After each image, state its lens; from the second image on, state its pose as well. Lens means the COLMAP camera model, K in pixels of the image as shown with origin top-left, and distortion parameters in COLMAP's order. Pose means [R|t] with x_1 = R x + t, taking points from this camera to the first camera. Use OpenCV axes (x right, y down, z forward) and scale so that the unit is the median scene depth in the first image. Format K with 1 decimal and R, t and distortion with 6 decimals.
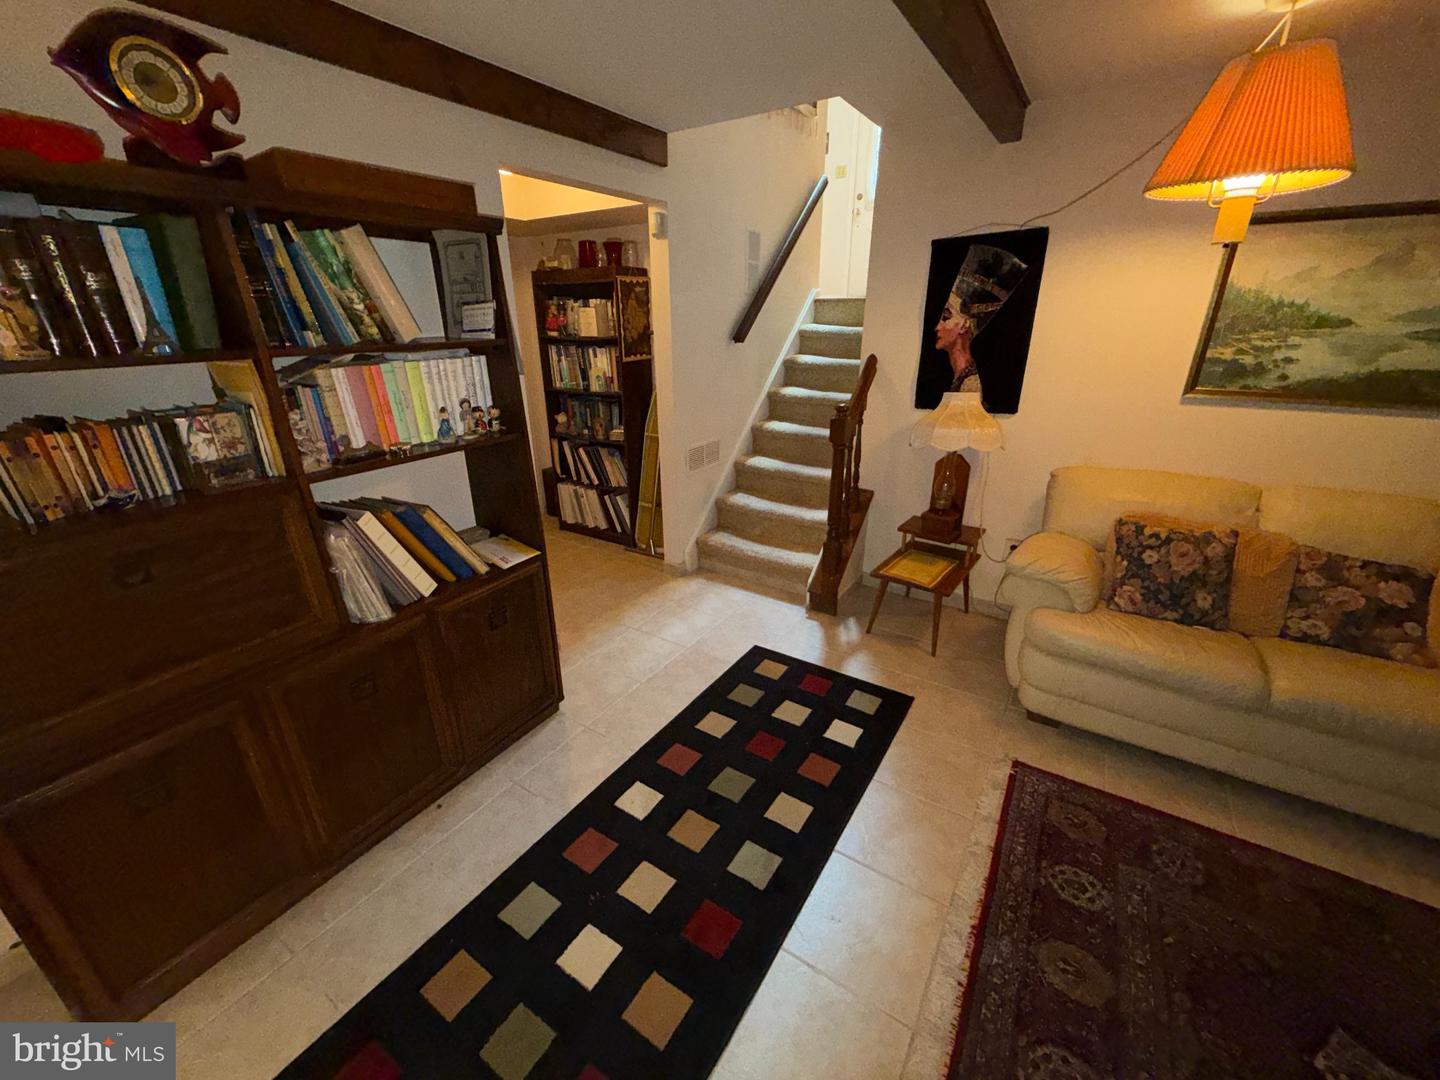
lens RADIAL K [[573.8, 0, 714.3], [0, 573.8, 541.1], [0, 0, 1]] dist [0.003683, -0.001394]
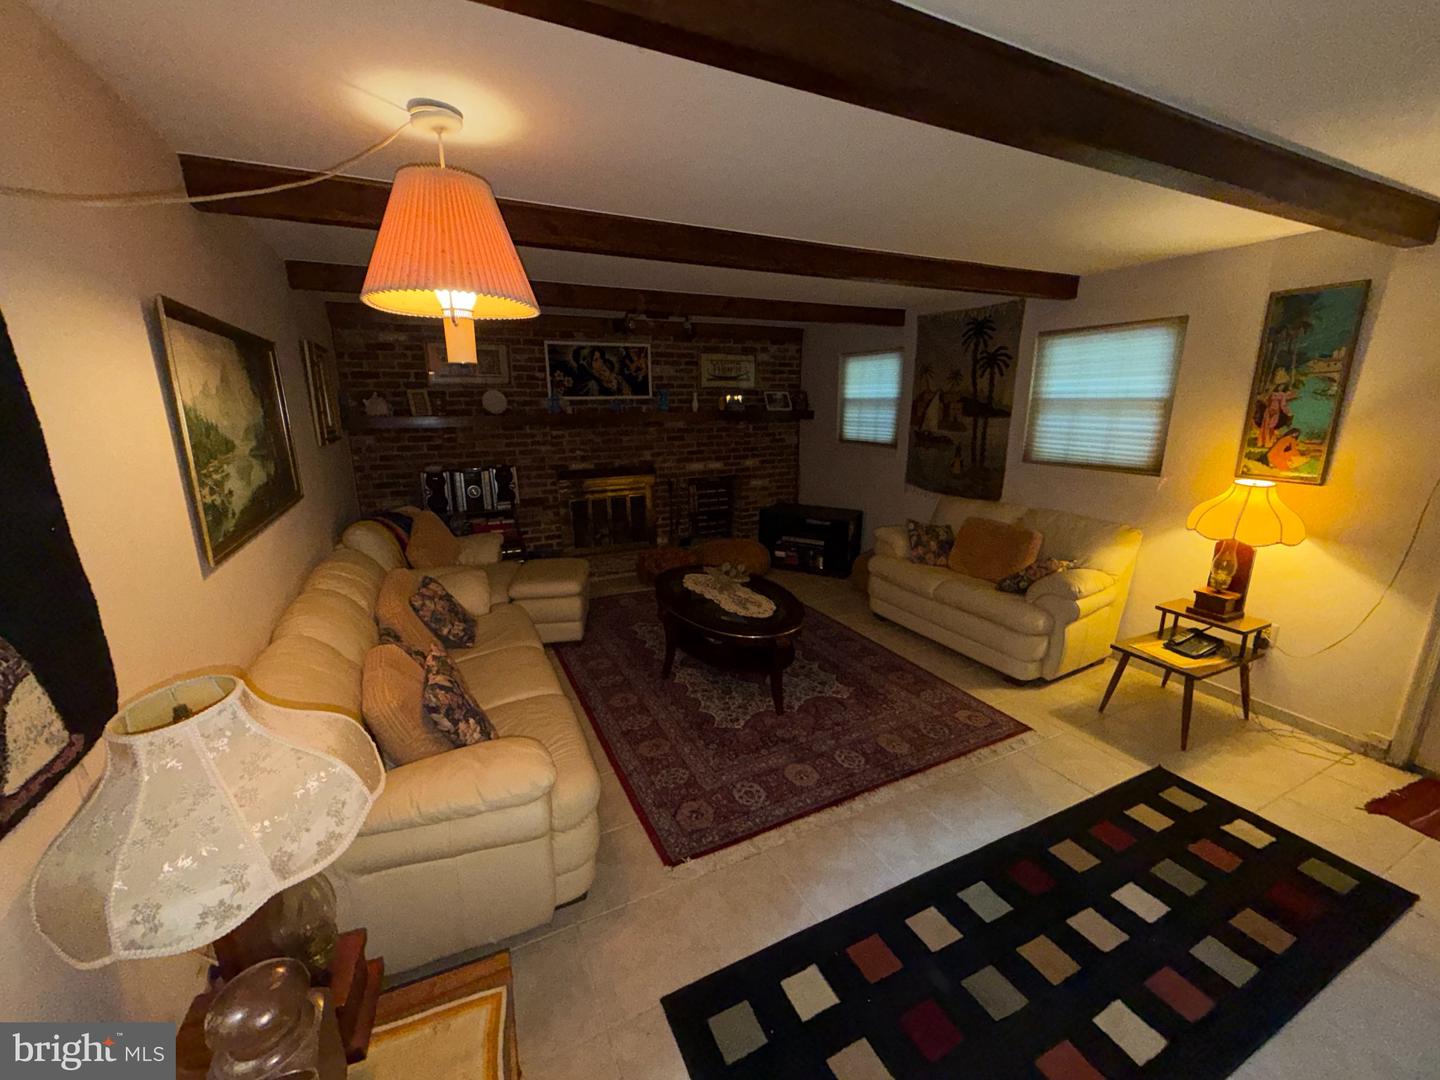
lens RADIAL K [[573.8, 0, 720.9], [0, 573.8, 542.2], [0, 0, 1]] dist [0.003683, -0.001394]
pose [[-0.860567, -0.120033, 0.494992, 0.043964], [0.193013, 0.822499, 0.535015, -0.695144], [-0.471350, 0.555957, -0.684647, 1.621492]]
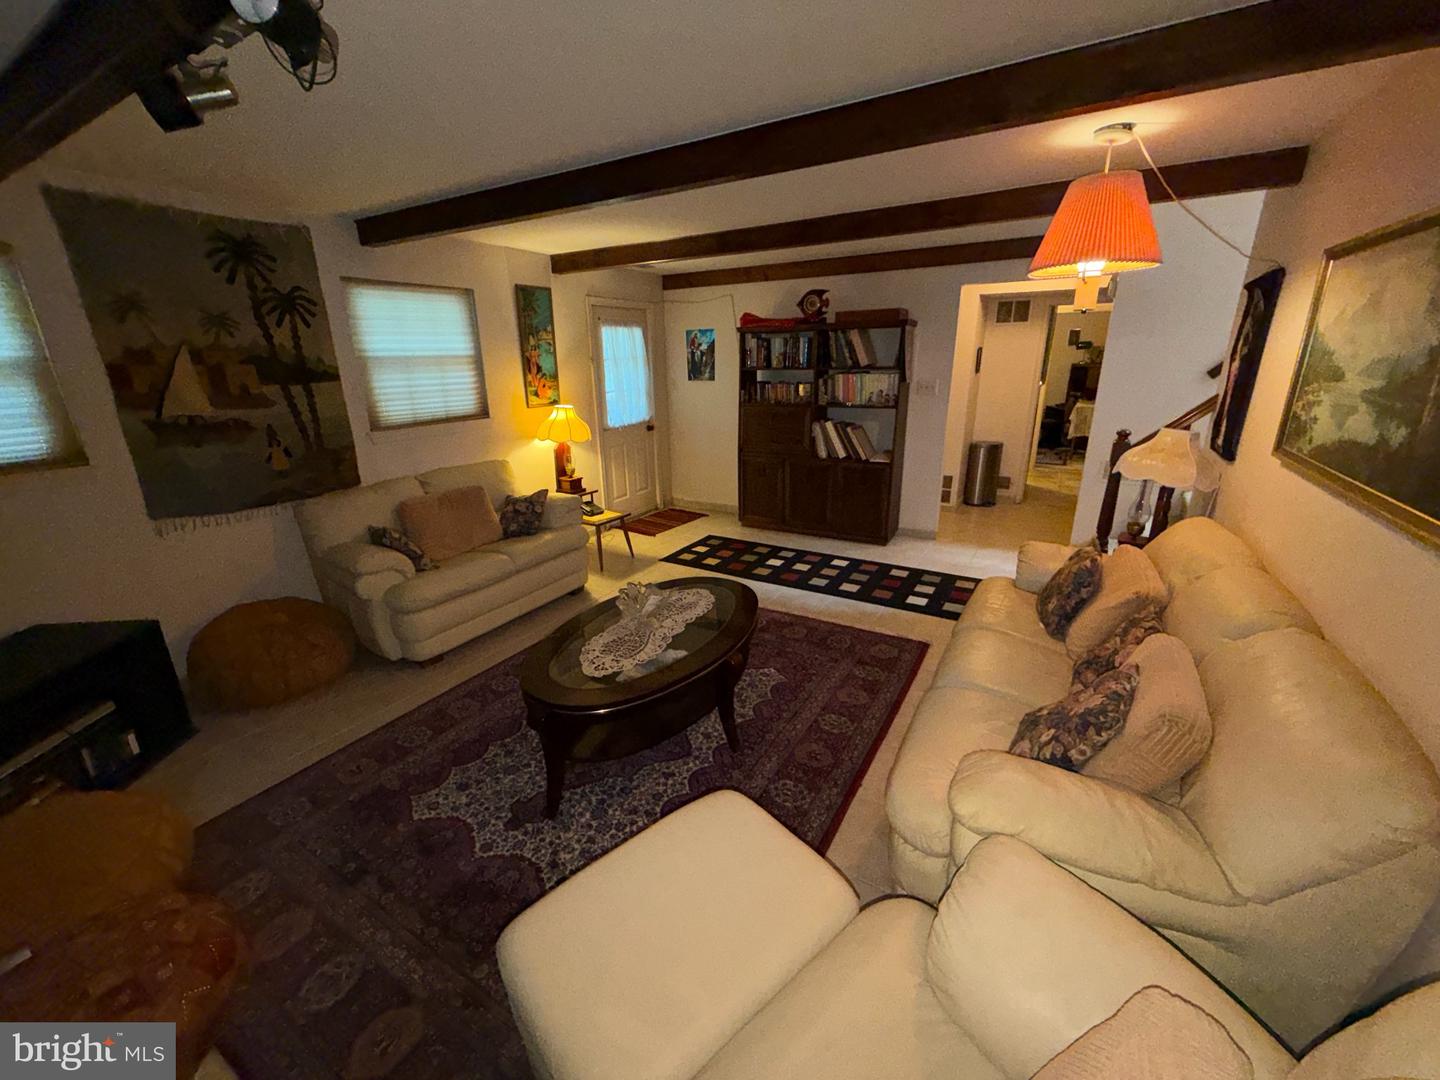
lens RADIAL K [[573.8, 0, 712.1], [0, 573.8, 541.9], [0, 0, 1]] dist [0.003683, -0.001394]
pose [[0.026116, 0.309095, -0.950673, 2.312244], [-0.352201, 0.892863, 0.280624, -0.105279], [0.935560, 0.327499, 0.132182, 0.209522]]
